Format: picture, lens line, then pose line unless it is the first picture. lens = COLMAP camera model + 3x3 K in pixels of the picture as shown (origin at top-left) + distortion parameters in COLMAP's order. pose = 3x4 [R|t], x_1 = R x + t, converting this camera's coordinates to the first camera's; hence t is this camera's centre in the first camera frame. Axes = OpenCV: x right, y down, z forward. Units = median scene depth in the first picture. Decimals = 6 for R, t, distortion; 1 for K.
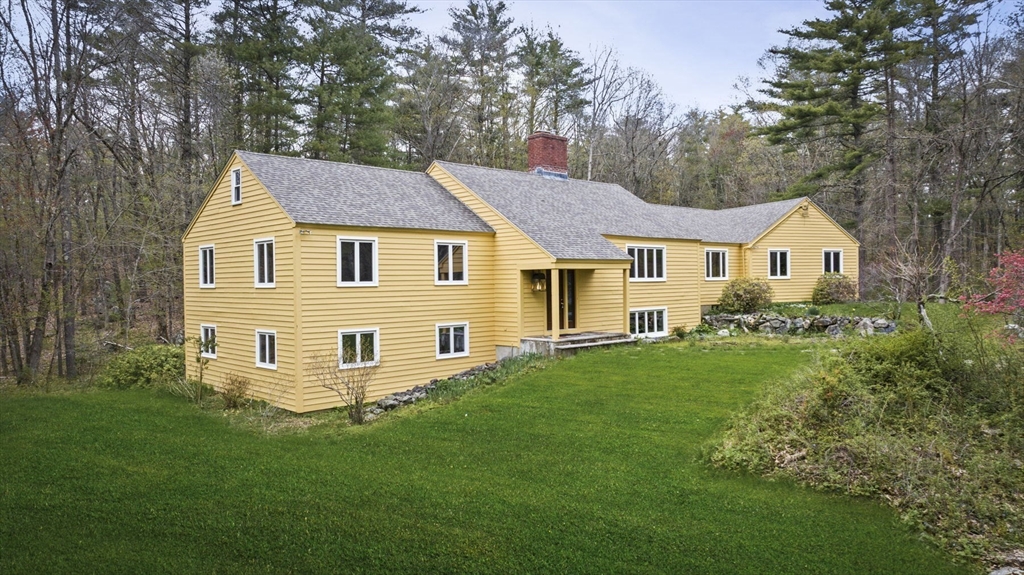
lens RADIAL K [[742.5, 0, 512.0], [0, 742.5, 287.5], [0, 0, 1]] dist [-0.025134, -0.001221]
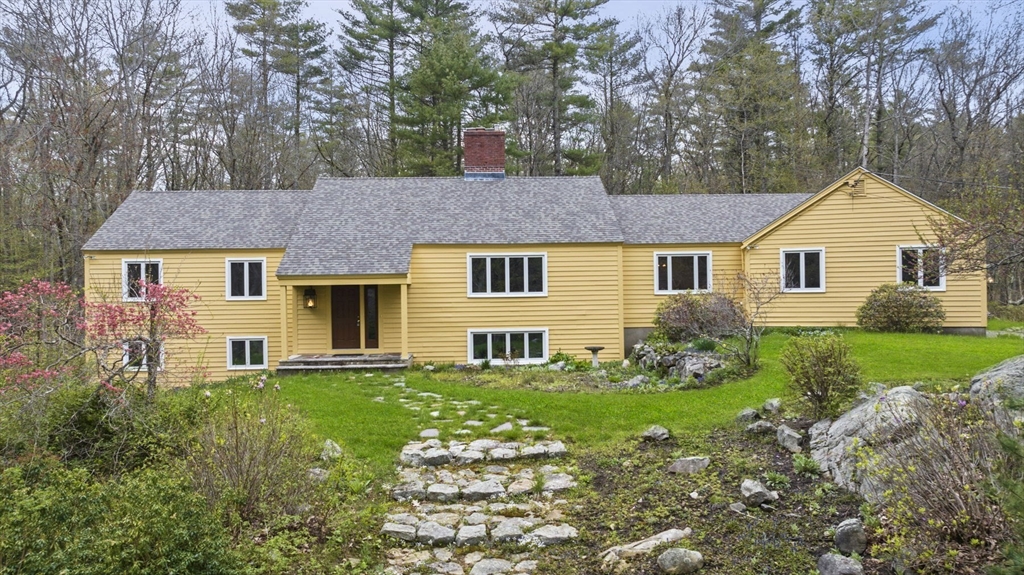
lens RADIAL K [[742.5, 0, 512.0], [0, 742.5, 287.5], [0, 0, 1]] dist [-0.025134, -0.001221]
pose [[0.746327, -0.001134, -0.665578, 0.798103], [-0.003166, 0.999981, -0.005255, -0.015420], [0.665572, 0.006029, 0.746310, 0.410453]]
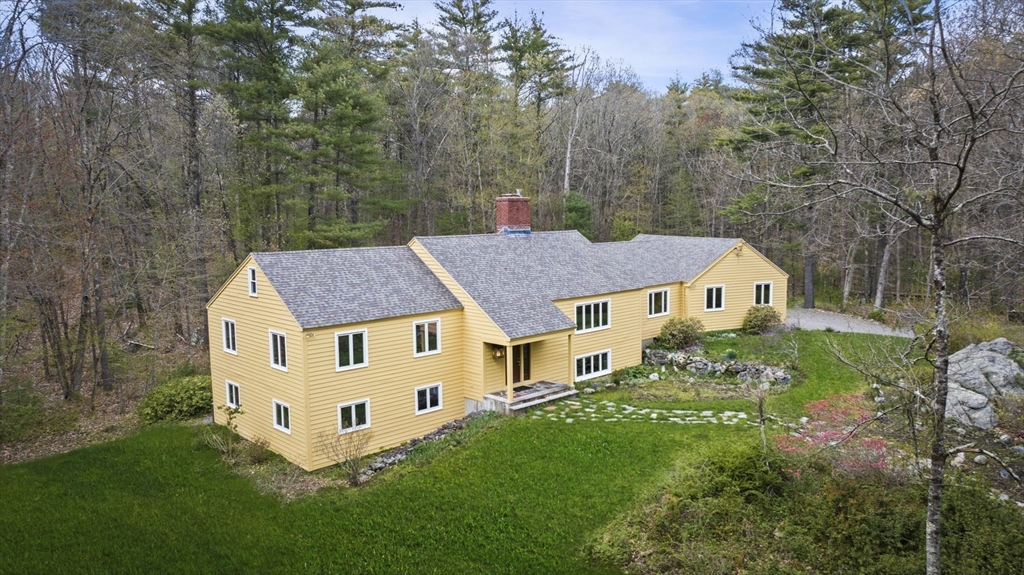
lens RADIAL K [[742.5, 0, 512.0], [0, 742.5, 287.5], [0, 0, 1]] dist [-0.025134, -0.001221]
pose [[0.999990, 0.001016, 0.004347, 0.048790], [-0.001444, 0.995023, 0.099636, -0.213831], [-0.004224, -0.099641, 0.995014, -0.203183]]
